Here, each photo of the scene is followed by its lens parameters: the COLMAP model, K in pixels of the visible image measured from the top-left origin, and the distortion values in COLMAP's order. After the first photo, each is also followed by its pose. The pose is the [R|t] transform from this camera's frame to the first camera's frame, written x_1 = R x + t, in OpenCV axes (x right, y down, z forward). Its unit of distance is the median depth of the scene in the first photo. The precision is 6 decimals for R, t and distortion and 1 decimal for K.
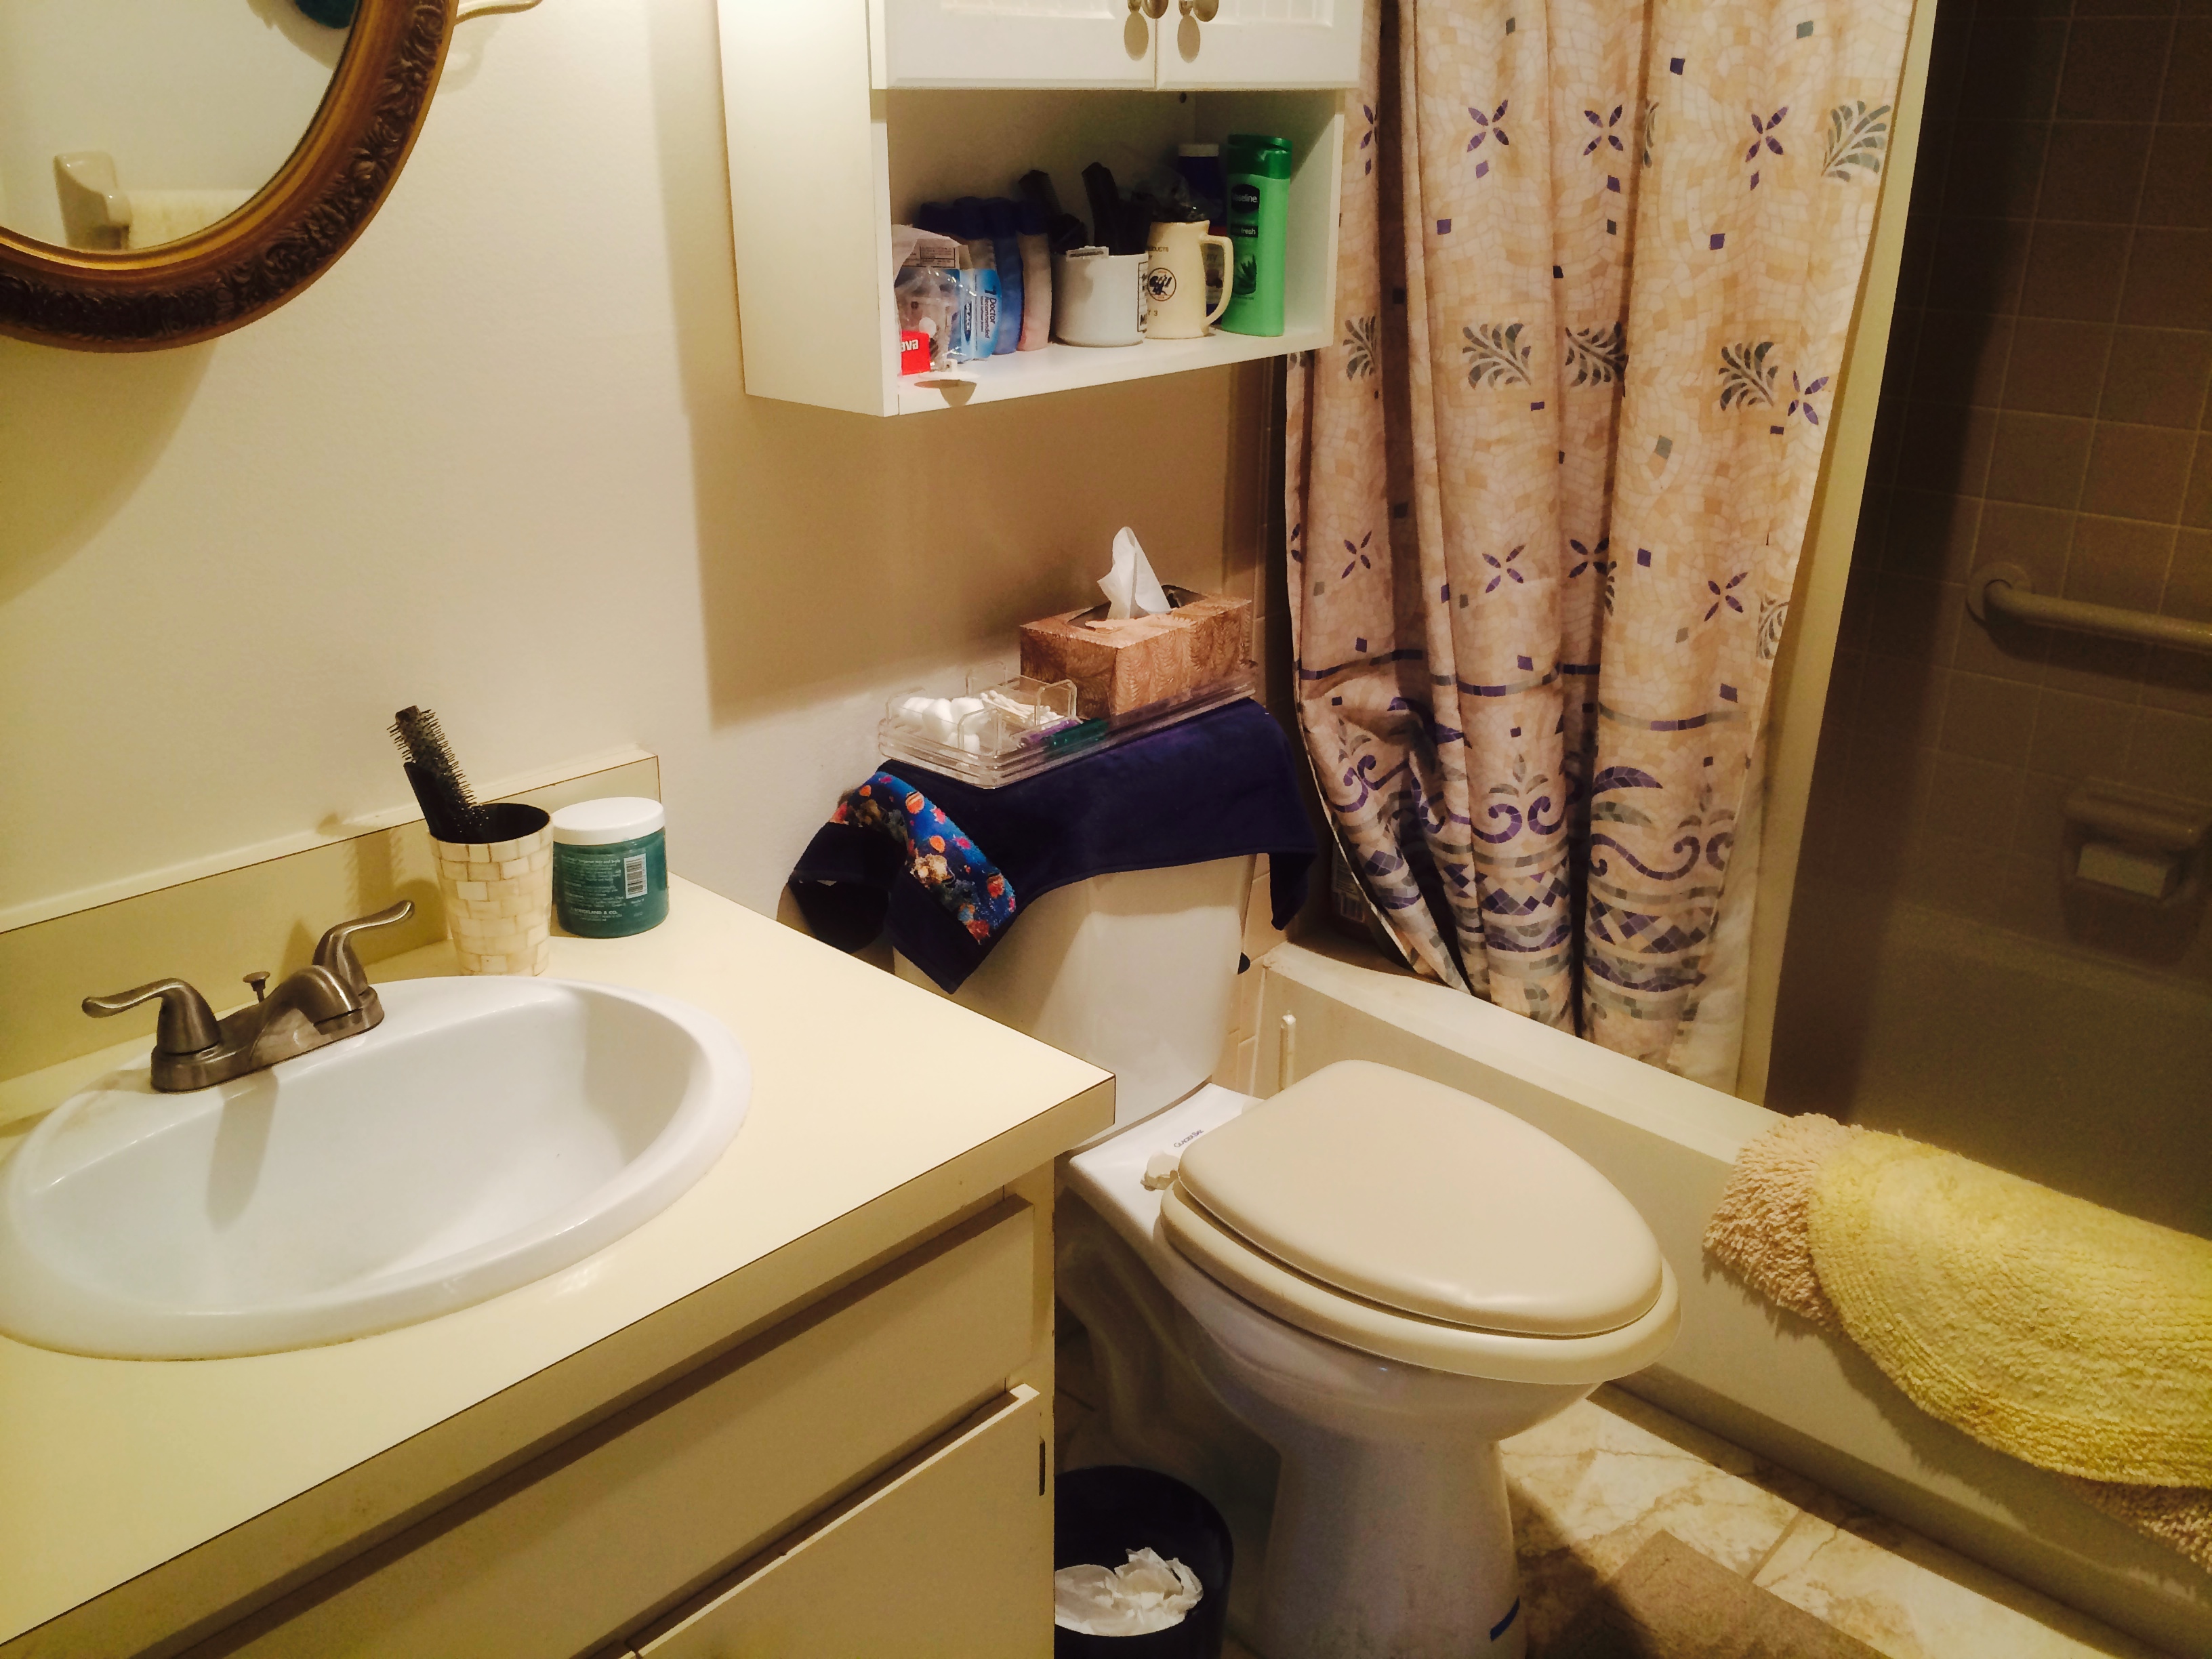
lens RADIAL K [[1894.6, 0, 1107.2], [0, 1894.6, 816.2], [0, 0, 1]] dist [0.056512, -0.069897]
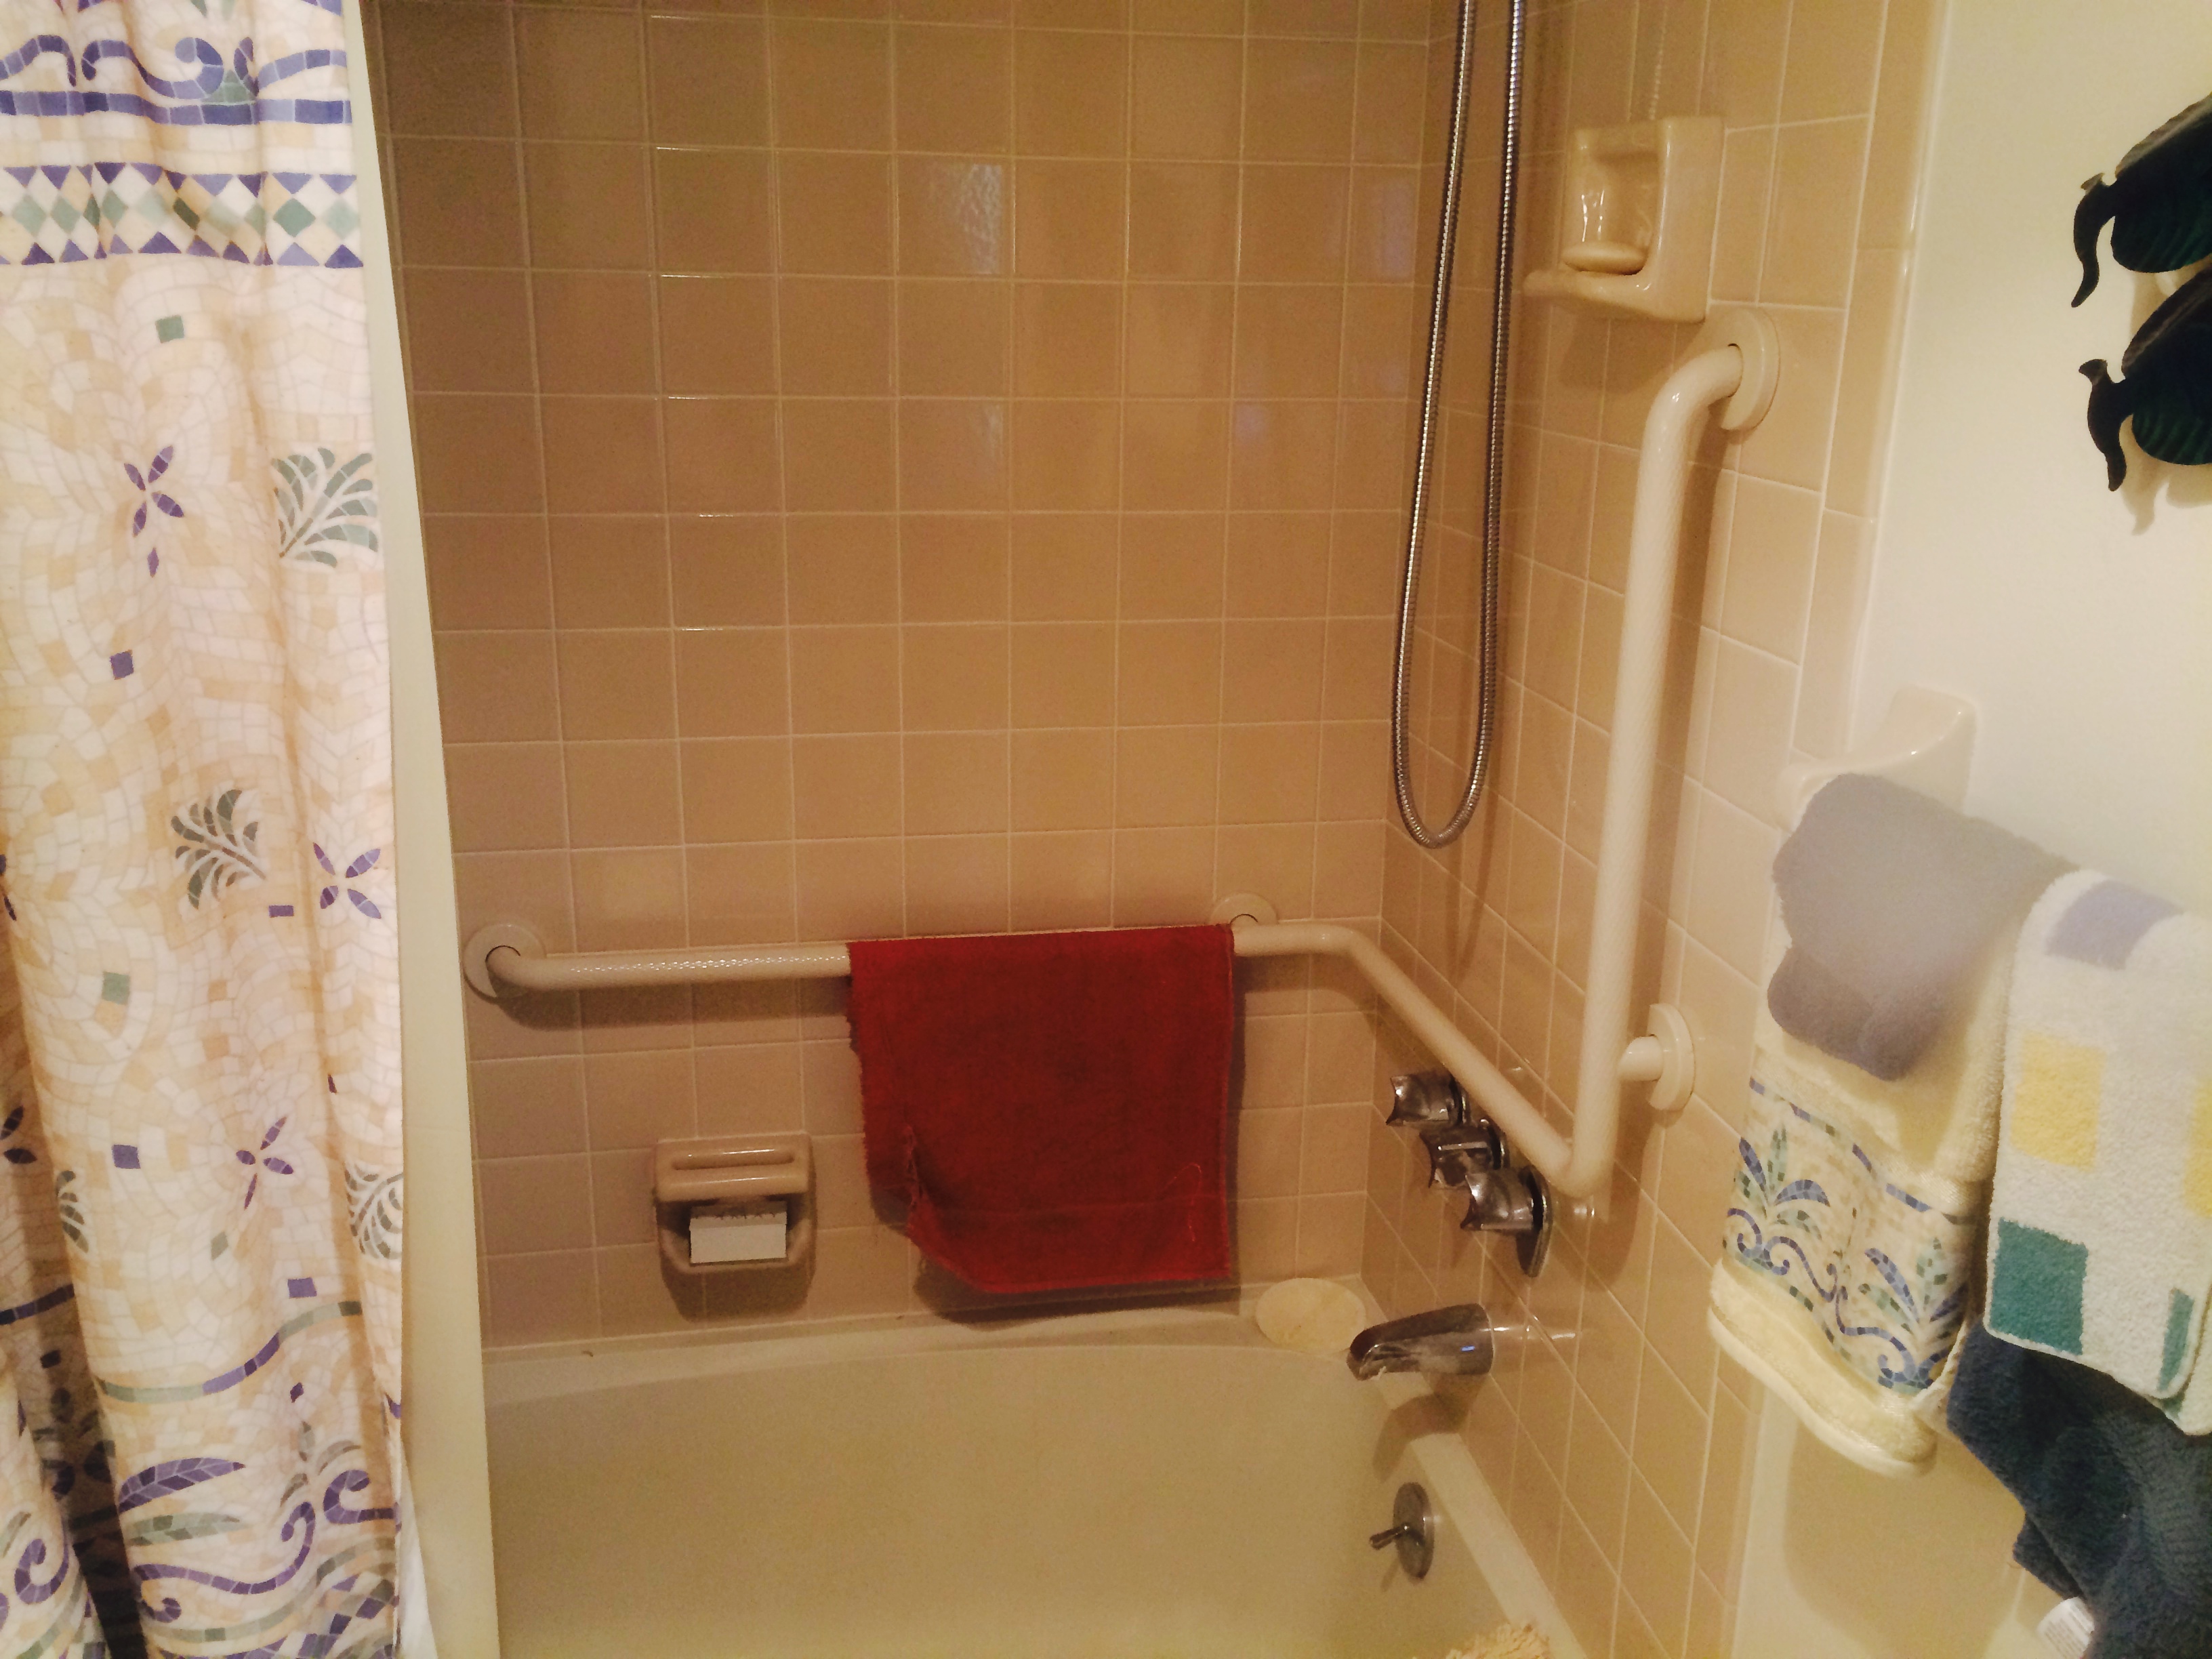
lens RADIAL K [[1894.6, 0, 1096.9], [0, 1894.6, 828.1], [0, 0, 1]] dist [0.056512, -0.069897]
pose [[0.603590, -0.233086, 0.762463, 0.028989], [0.274899, 0.958512, 0.075400, -0.205994], [-0.748405, 0.164090, 0.642623, 0.374741]]
